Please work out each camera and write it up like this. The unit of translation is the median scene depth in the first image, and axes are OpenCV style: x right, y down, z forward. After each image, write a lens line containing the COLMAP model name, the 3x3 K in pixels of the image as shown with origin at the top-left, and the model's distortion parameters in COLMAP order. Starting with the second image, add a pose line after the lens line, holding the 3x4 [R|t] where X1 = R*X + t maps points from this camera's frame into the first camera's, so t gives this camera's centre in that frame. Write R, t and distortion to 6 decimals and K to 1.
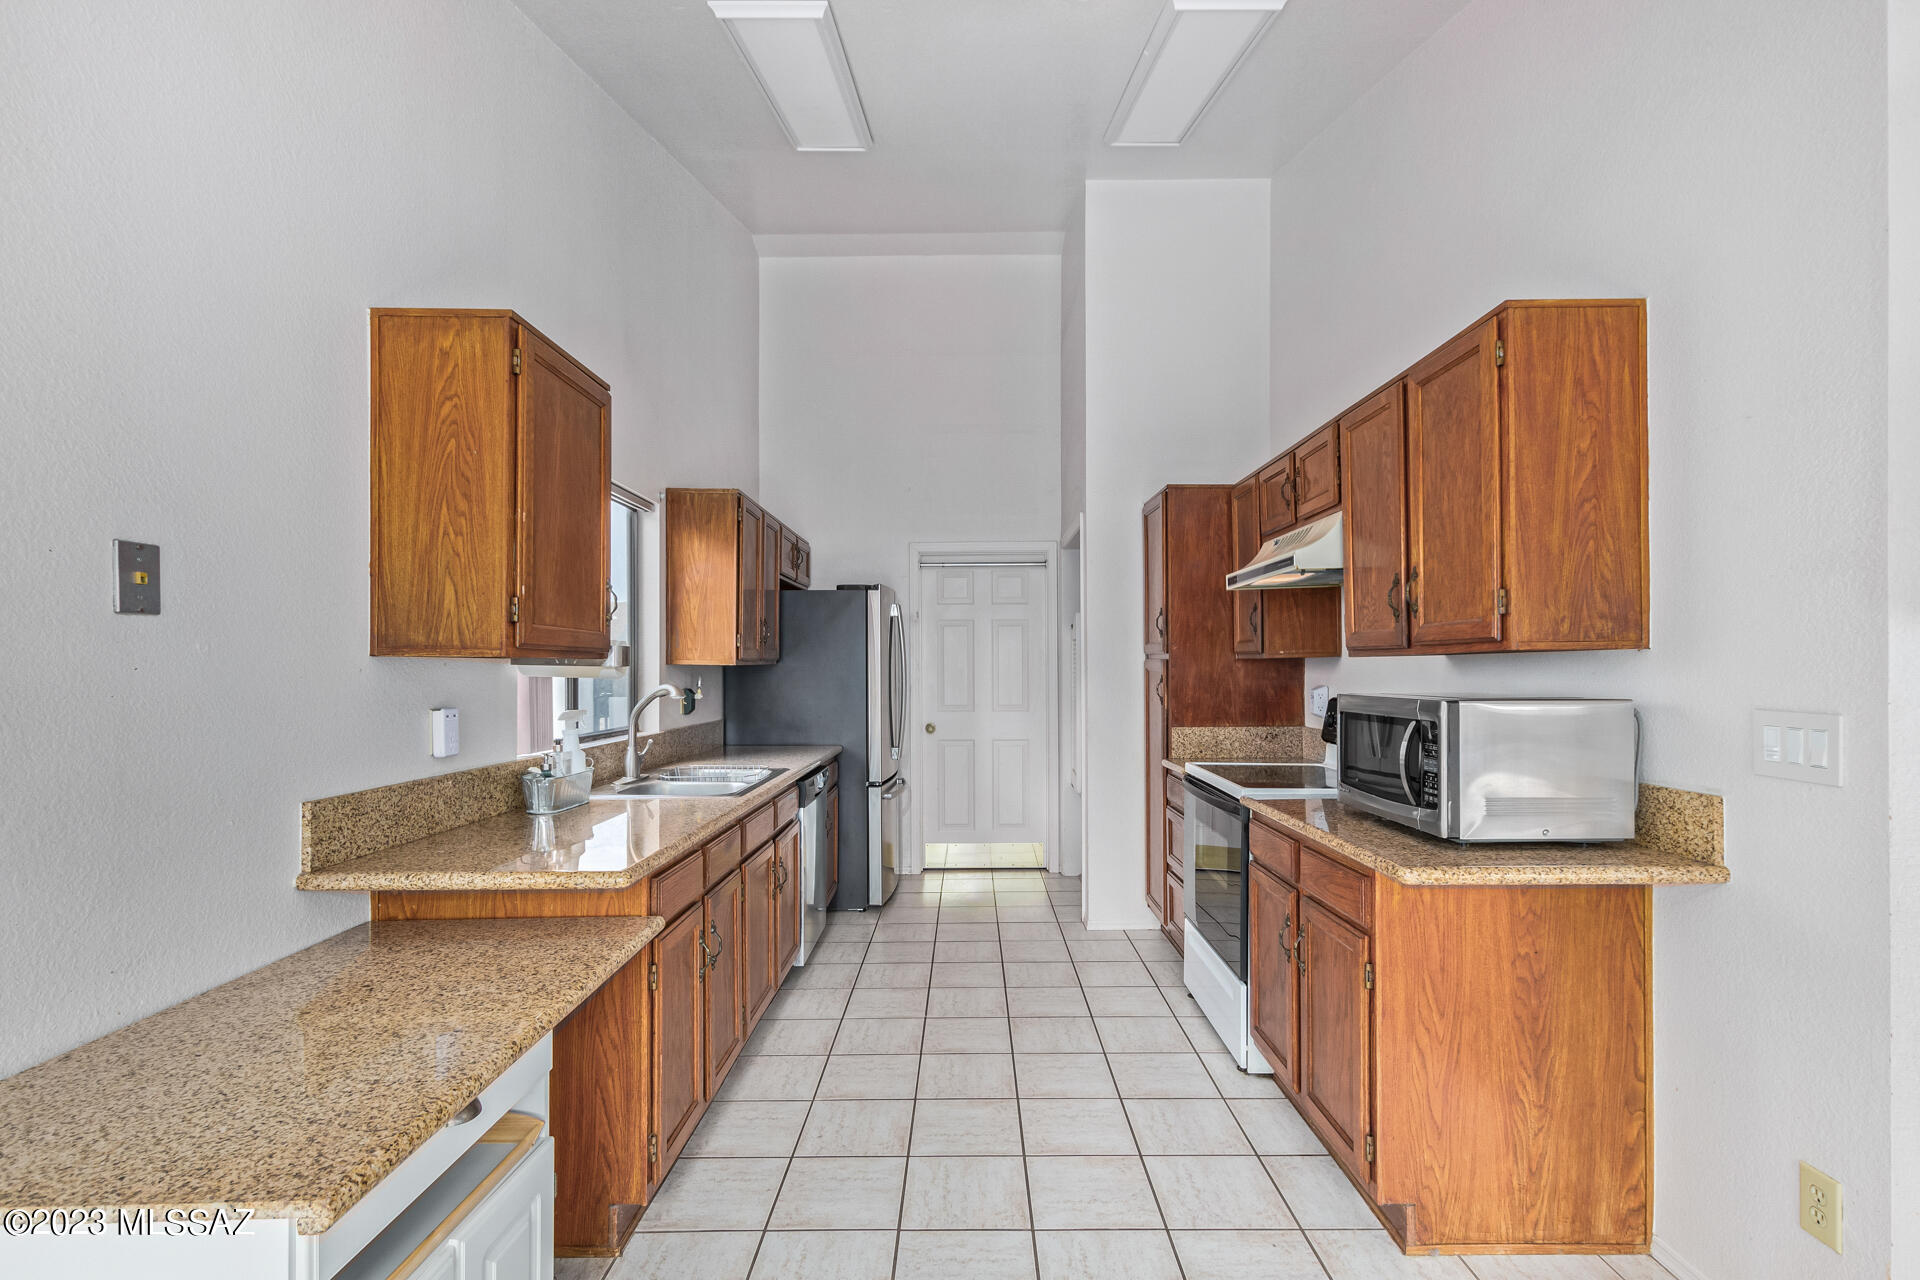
lens RADIAL K [[876.9, 0, 972.4], [0, 876.9, 669.6], [0, 0, 1]] dist [0.002584, -0.000103]
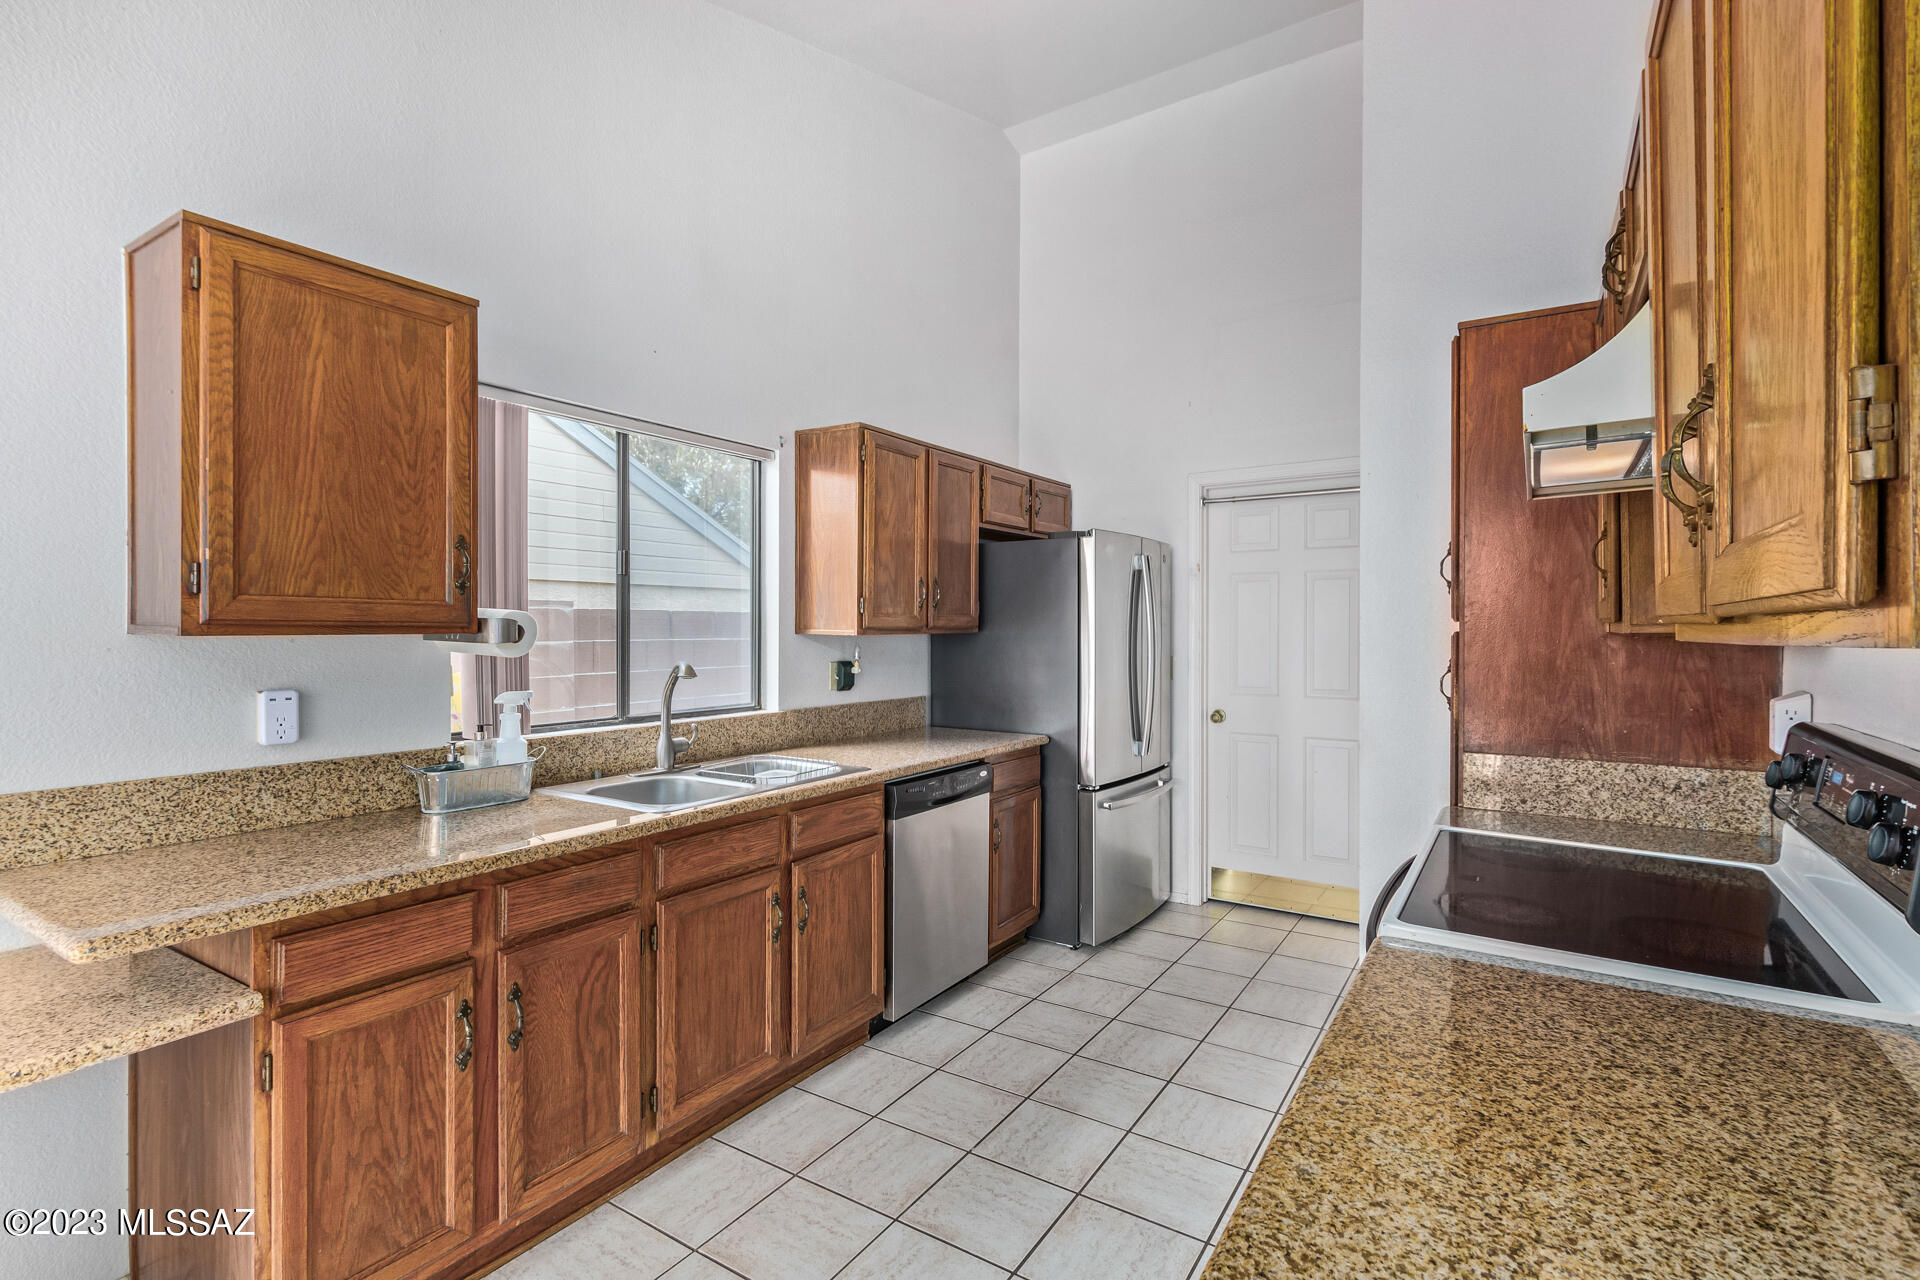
lens RADIAL K [[881.6, 0, 971.8], [0, 881.6, 636.7], [0, 0, 1]] dist [0.001967, -0.000785]
pose [[0.841008, 0.010490, -0.540921, 0.322731], [-0.004993, 0.999920, 0.011628, -0.016642], [0.541000, -0.007079, 0.840993, 0.423213]]
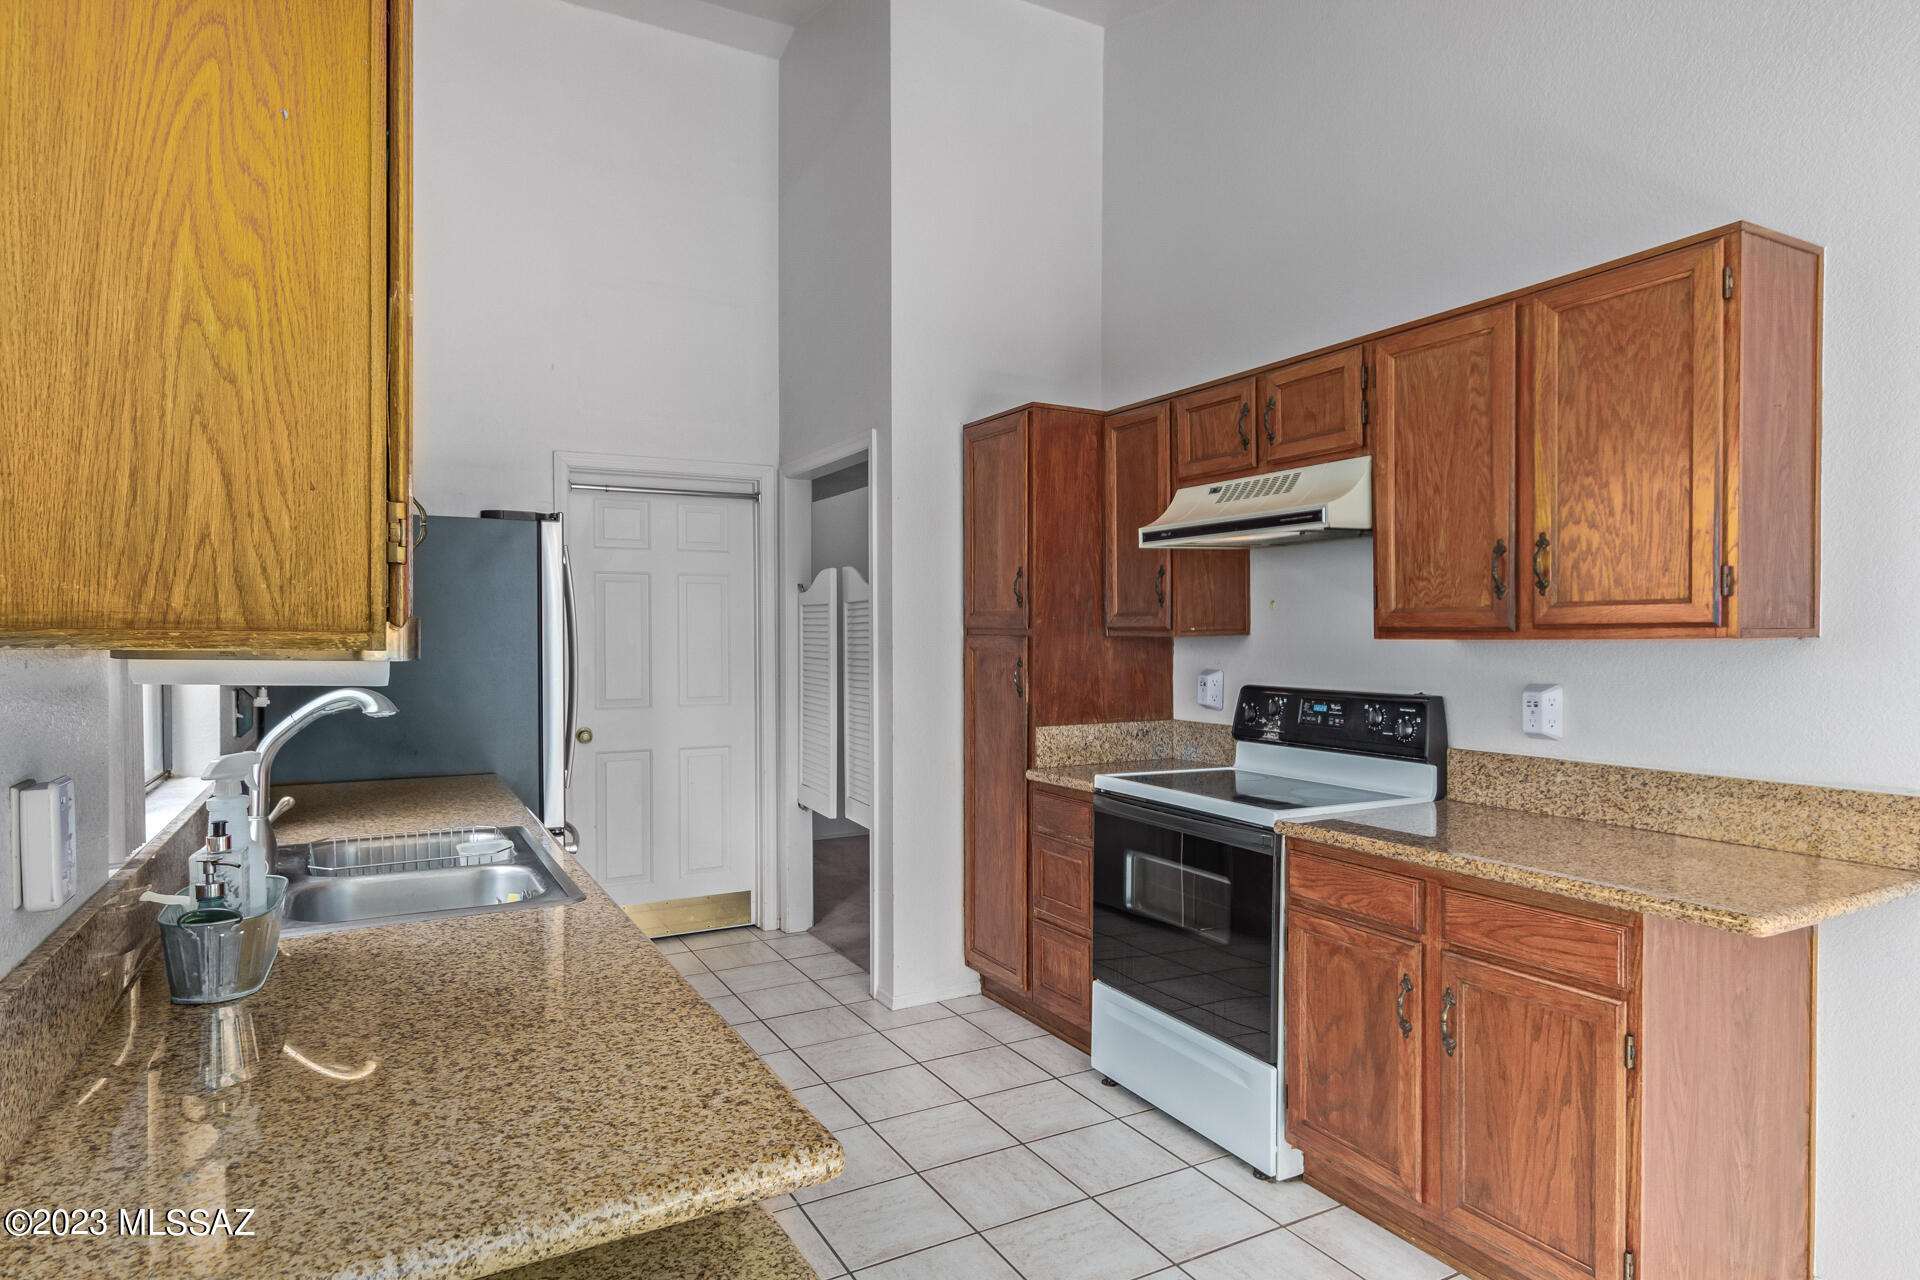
lens RADIAL K [[1075.8, 0, 966.6], [0, 1075.8, 650.2], [0, 0, 1]] dist [0.002381, 0.000508]
pose [[0.876200, -0.003973, 0.481931, -0.323607], [-0.002042, 0.999926, 0.011955, -0.013009], [-0.481943, -0.011459, 0.876128, 0.269940]]
